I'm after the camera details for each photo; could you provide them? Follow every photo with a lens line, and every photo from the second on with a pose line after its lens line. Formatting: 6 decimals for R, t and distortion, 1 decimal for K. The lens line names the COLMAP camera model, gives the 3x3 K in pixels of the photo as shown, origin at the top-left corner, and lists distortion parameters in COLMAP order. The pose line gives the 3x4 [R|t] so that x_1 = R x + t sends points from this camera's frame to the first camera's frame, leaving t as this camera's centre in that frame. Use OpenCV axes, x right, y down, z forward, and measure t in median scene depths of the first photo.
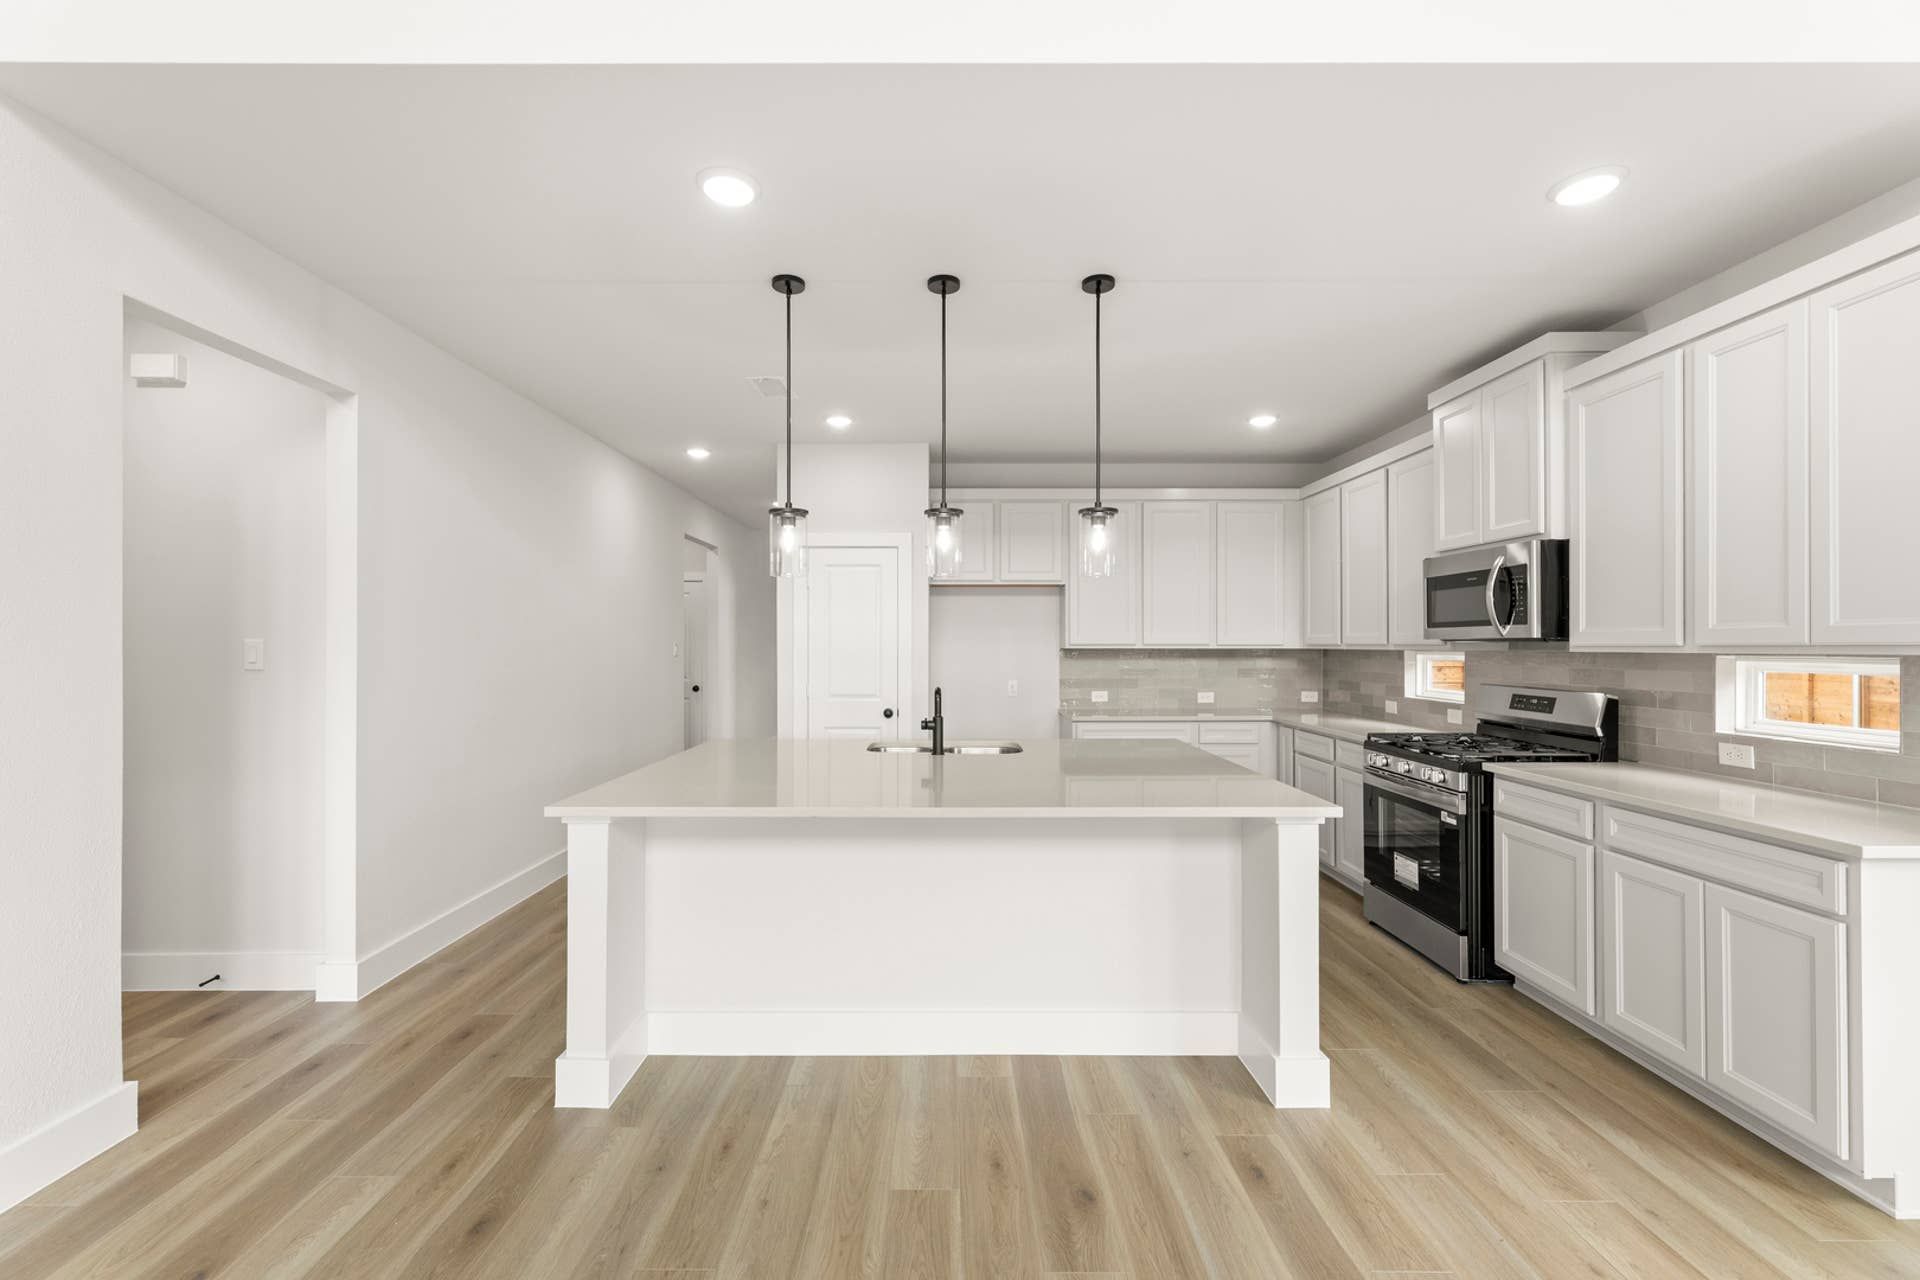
lens RADIAL K [[808.6, 0, 944.8], [0, 808.6, 654.9], [0, 0, 1]] dist [0.001858, 0.000347]
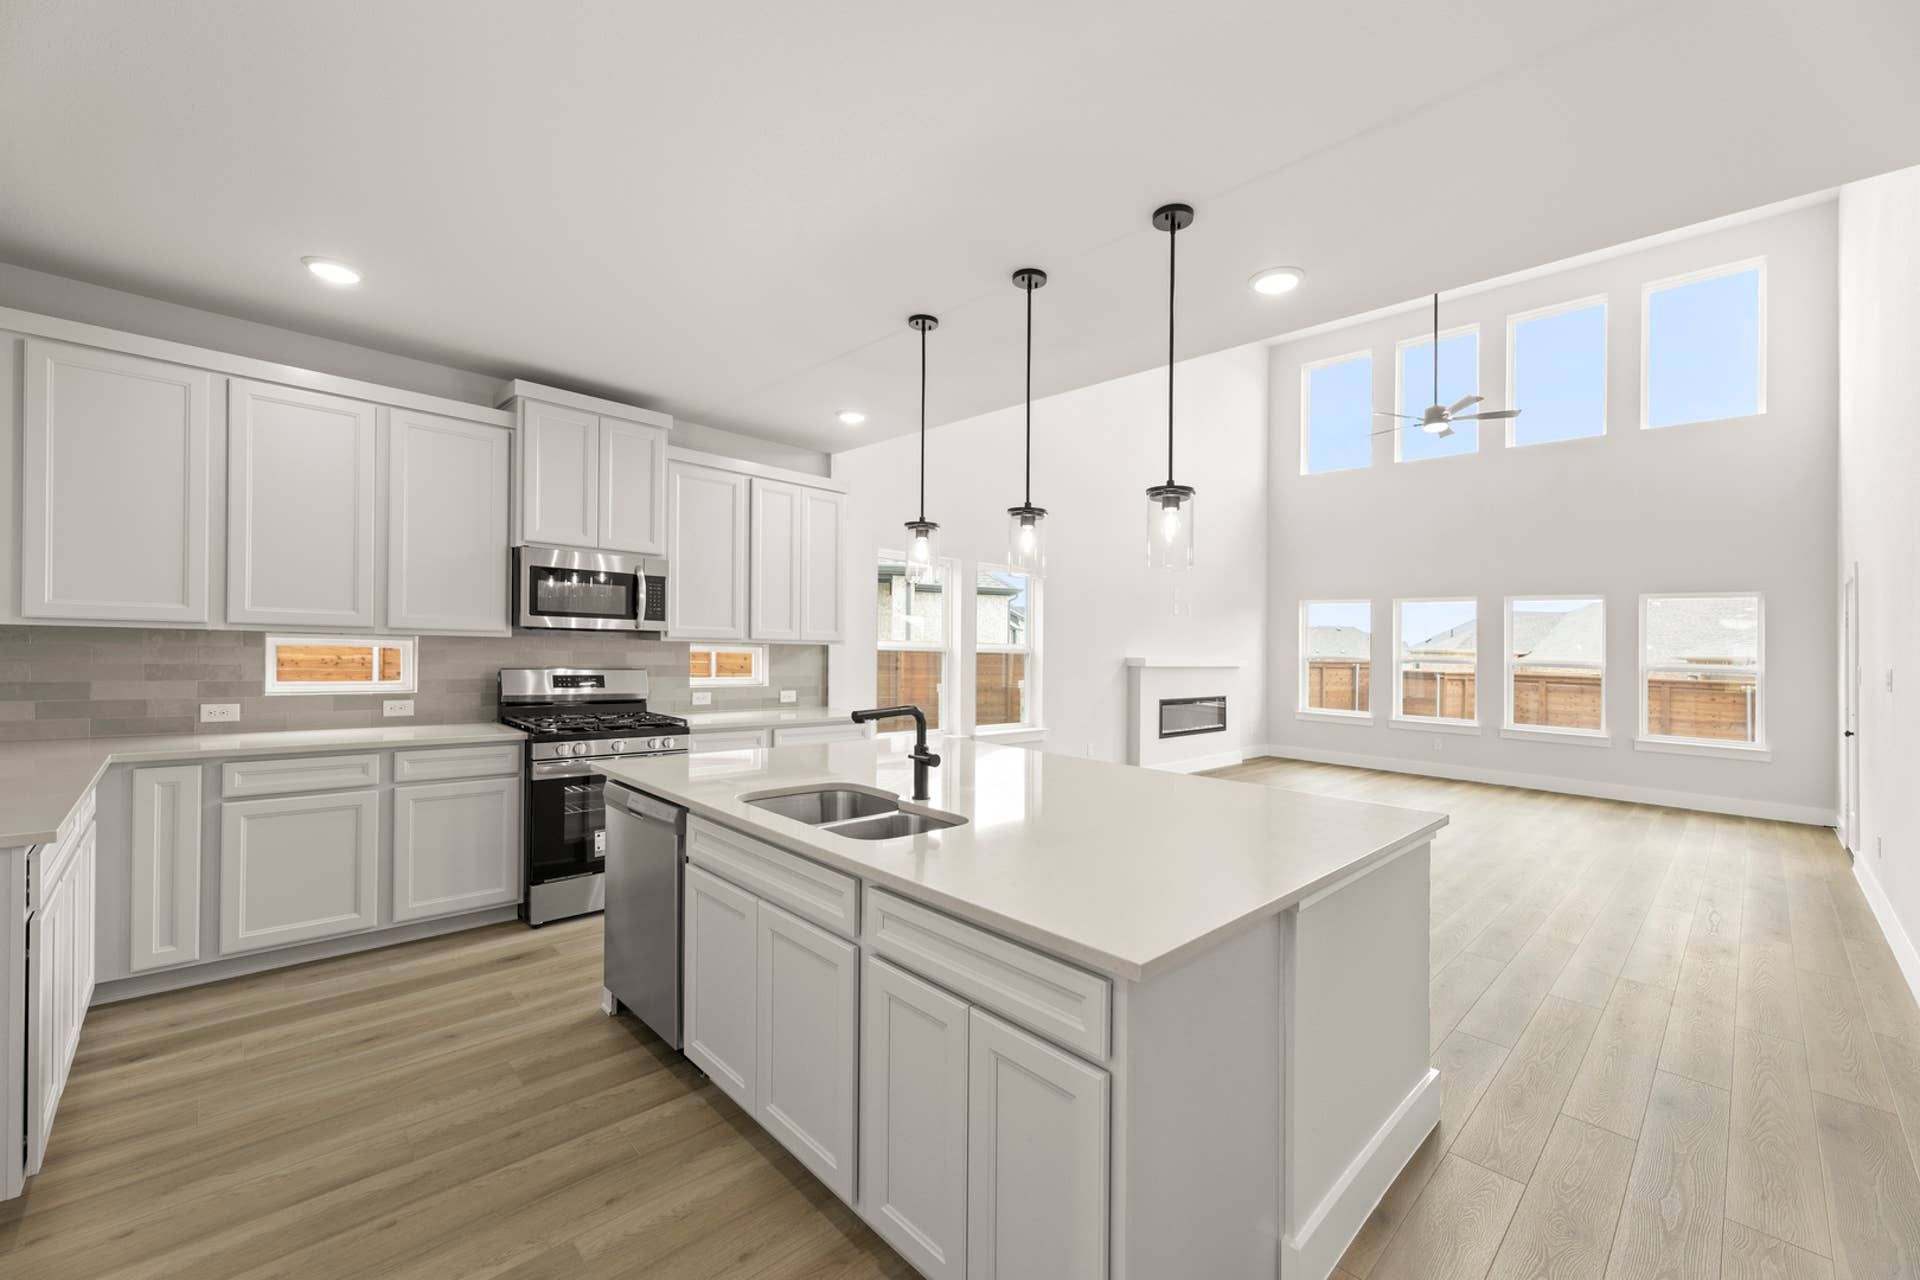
lens RADIAL K [[771.4, 0, 940.5], [0, 771.4, 658.0], [0, 0, 1]] dist [-0.002484, -0.000018]
pose [[-0.682965, -0.036164, 0.729555, -0.591448], [-0.021121, 0.999334, 0.029765, -0.026574], [-0.730145, 0.004920, -0.683274, 1.647157]]
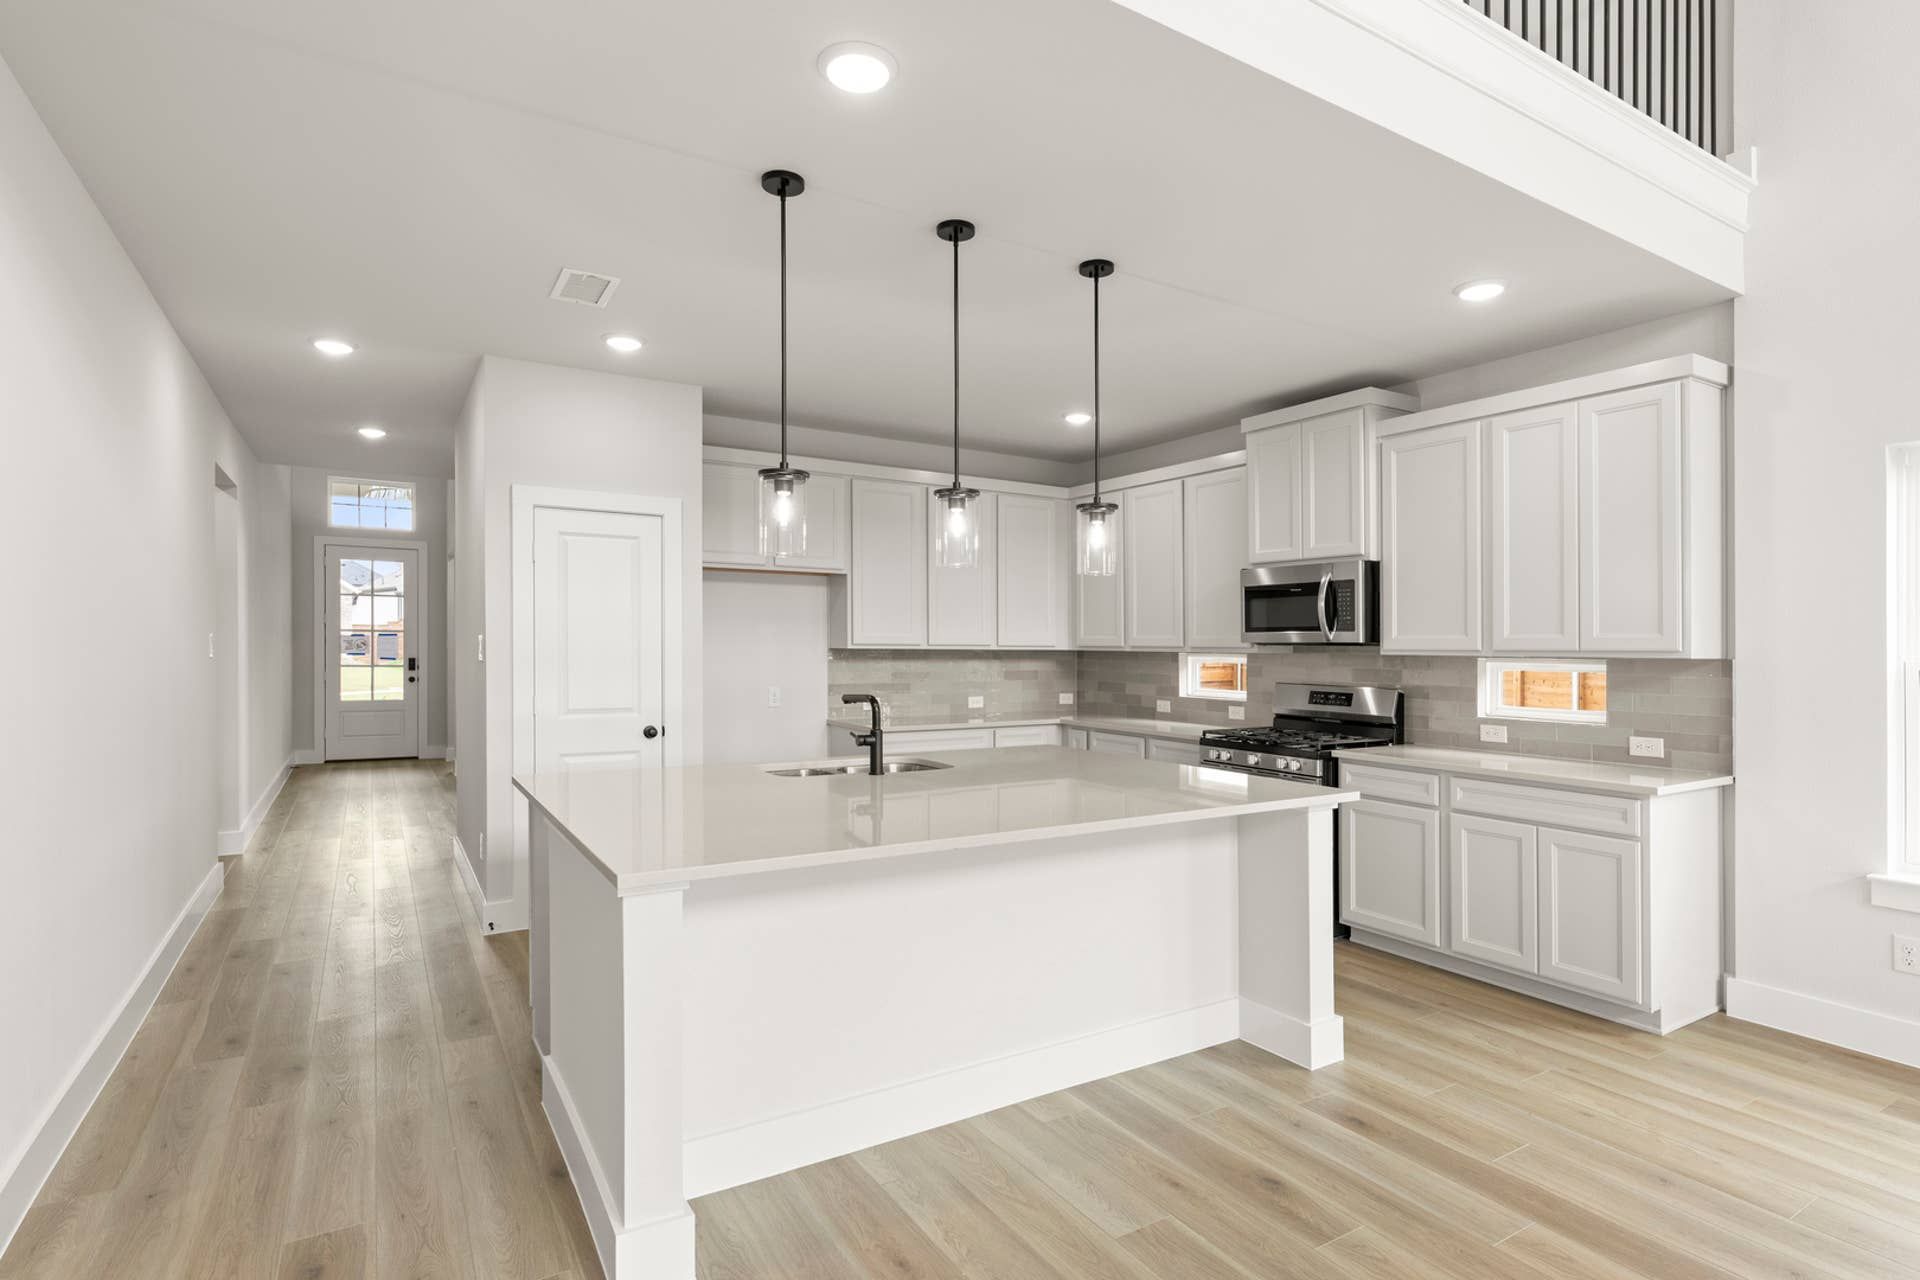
lens RADIAL K [[977.4, 0, 969.9], [0, 977.4, 656.9], [0, 0, 1]] dist [0.001034, -0.001172]
pose [[0.845571, 0.000811, 0.533862, -0.545652], [-0.001878, 0.999997, 0.001456, -0.001424], [-0.533860, -0.002234, 0.845570, 0.101464]]
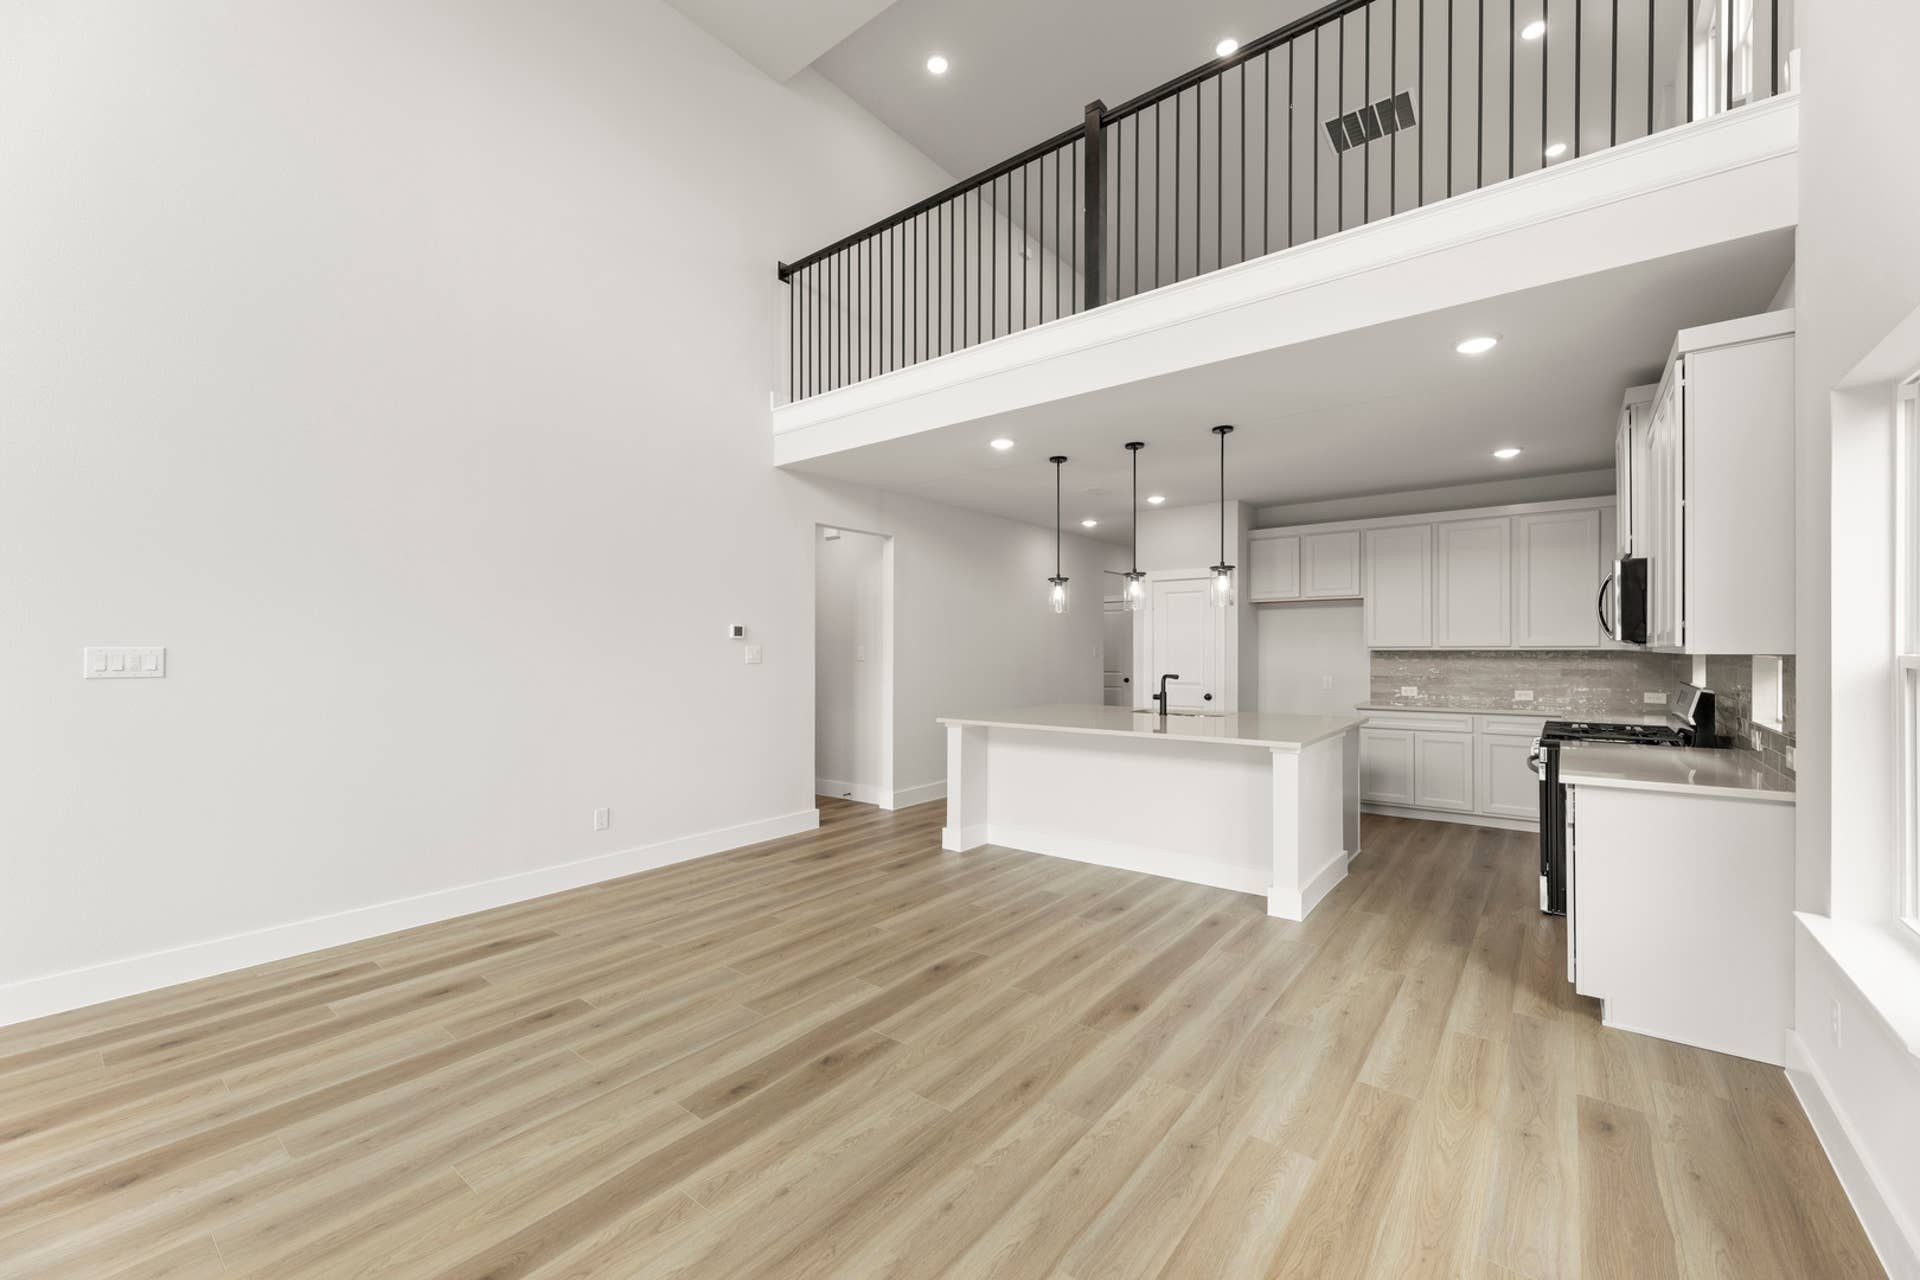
lens RADIAL K [[771.4, 0, 943.7], [0, 771.4, 667.1], [0, 0, 1]] dist [-0.002484, -0.000018]
pose [[0.782383, 0.011062, -0.622699, 0.711315], [-0.003159, 0.999900, 0.013795, 0.006031], [0.622790, -0.008826, 0.782340, -0.576364]]
